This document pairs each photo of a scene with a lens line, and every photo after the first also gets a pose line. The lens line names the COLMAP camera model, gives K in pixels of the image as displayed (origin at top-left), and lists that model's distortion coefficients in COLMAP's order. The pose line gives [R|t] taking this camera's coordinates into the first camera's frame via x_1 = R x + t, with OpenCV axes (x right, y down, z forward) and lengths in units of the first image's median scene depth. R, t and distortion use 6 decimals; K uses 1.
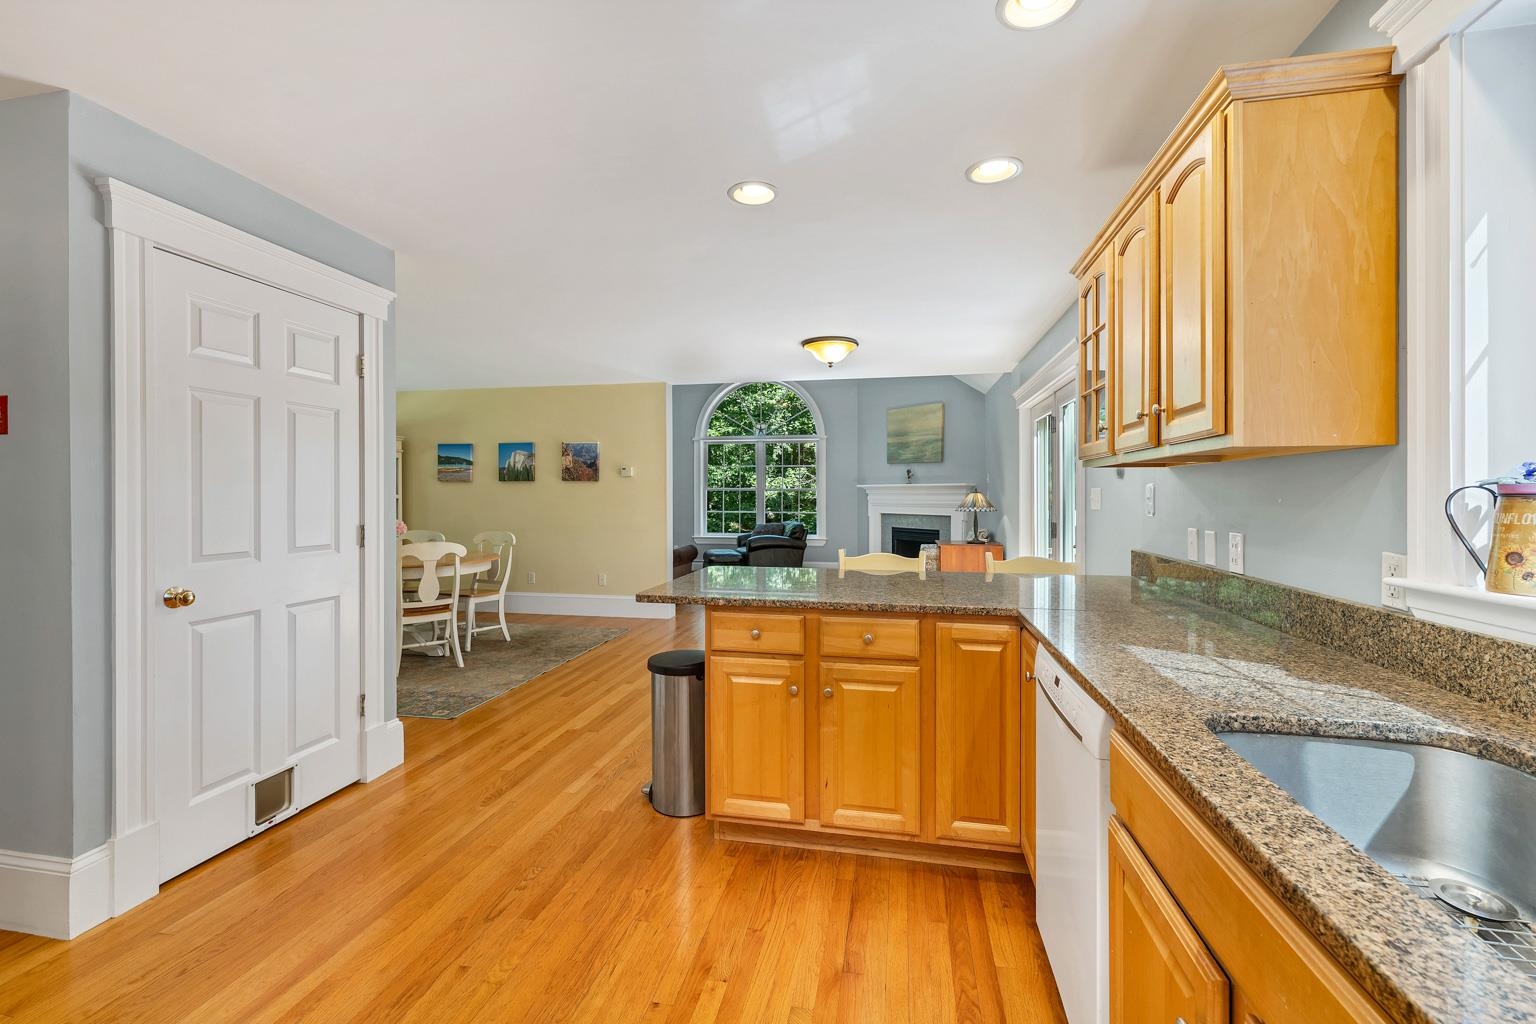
lens RADIAL K [[652.8, 0, 773.0], [0, 652.8, 497.3], [0, 0, 1]] dist [0.002249, -0.000320]
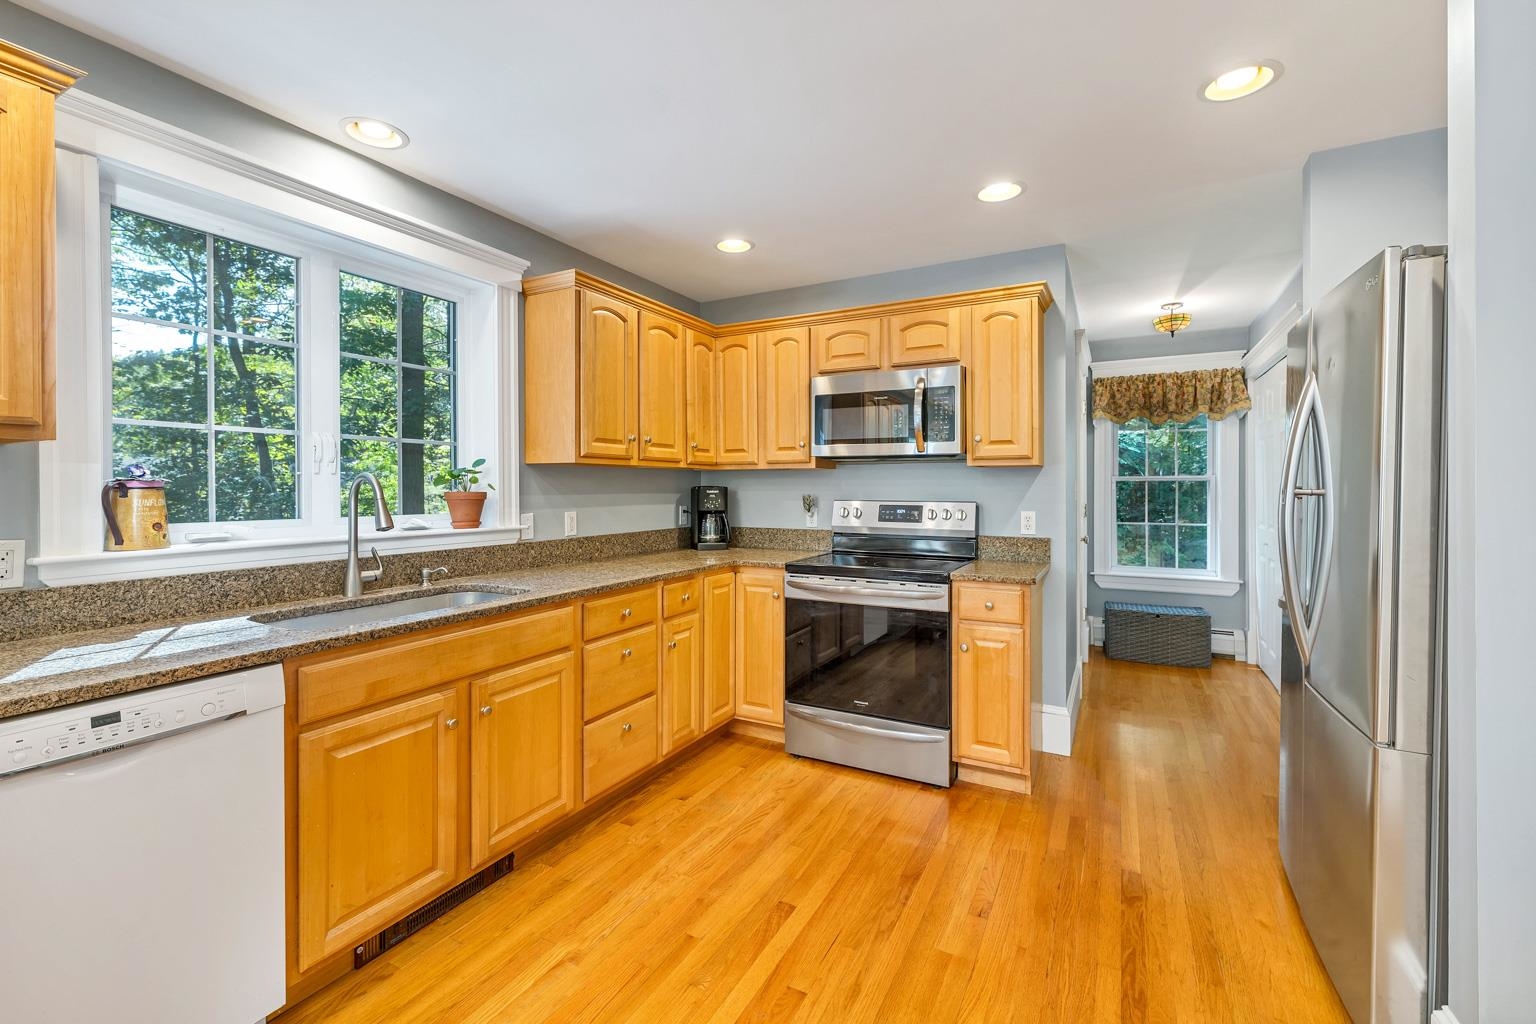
lens RADIAL K [[652.8, 0, 763.9], [0, 652.8, 490.9], [0, 0, 1]] dist [0.002249, -0.000320]
pose [[-0.953561, -0.002532, 0.301190, -0.368033], [0.001418, 0.999916, 0.012895, -0.006883], [-0.301197, 0.012723, -0.953477, 0.960756]]
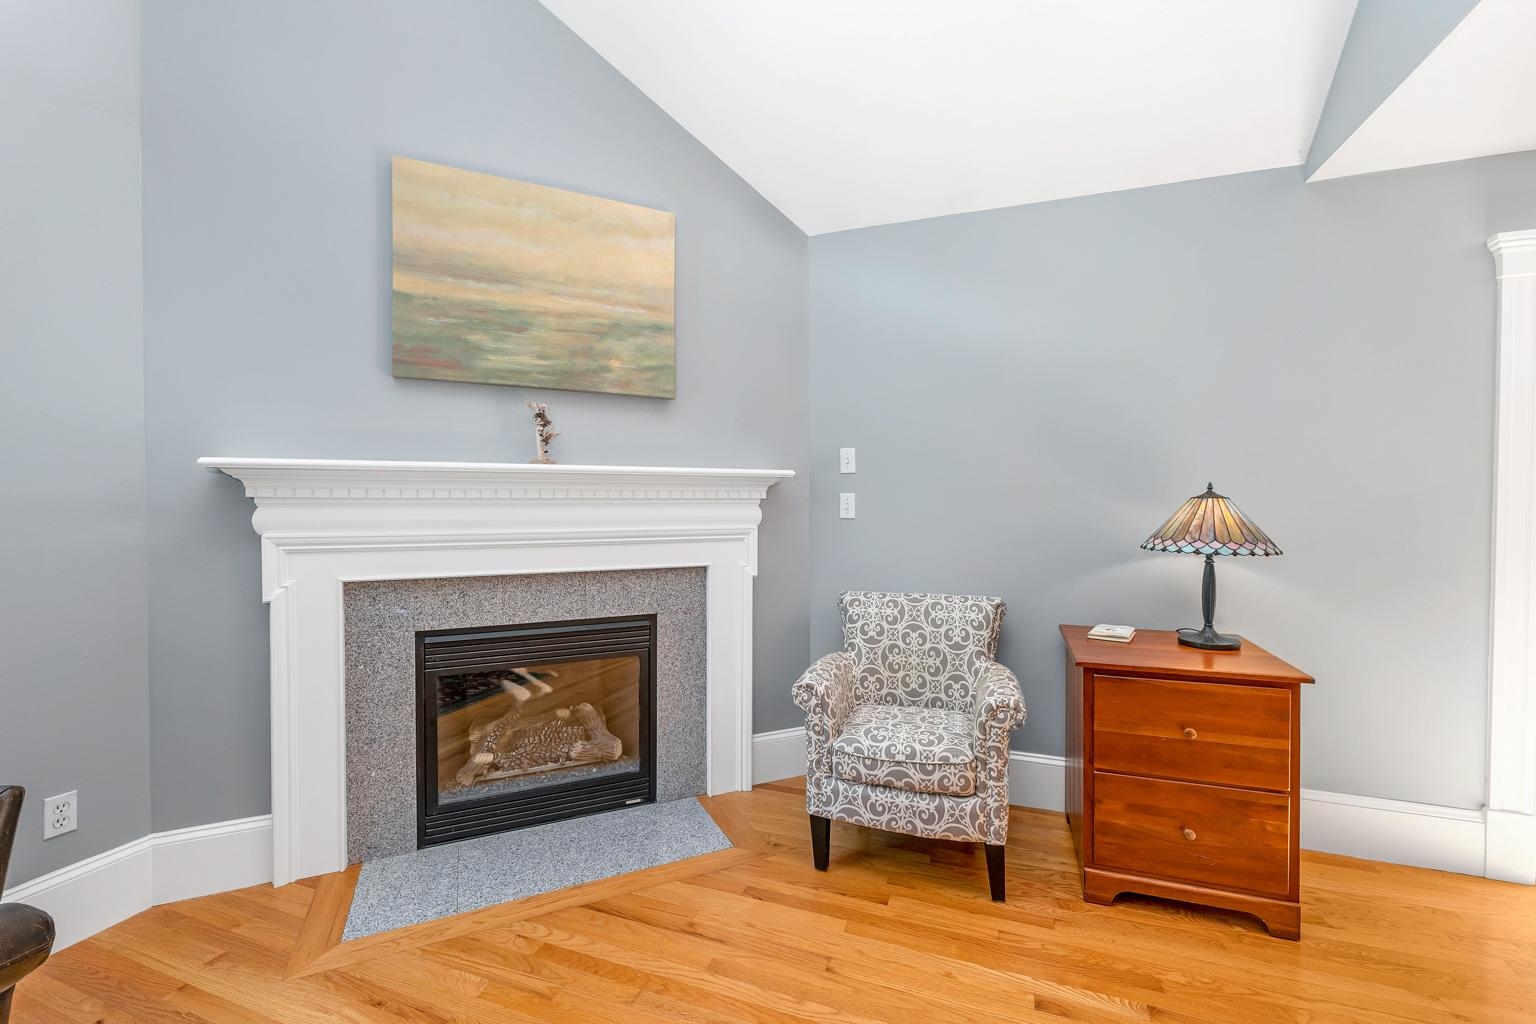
lens RADIAL K [[652.8, 0, 757.8], [0, 652.8, 510.9], [0, 0, 1]] dist [0.002249, -0.000320]
pose [[0.162063, -0.016272, 0.986646, -0.180143], [0.004273, 0.999866, 0.015788, -0.018818], [-0.986771, 0.001657, 0.162111, 3.320638]]
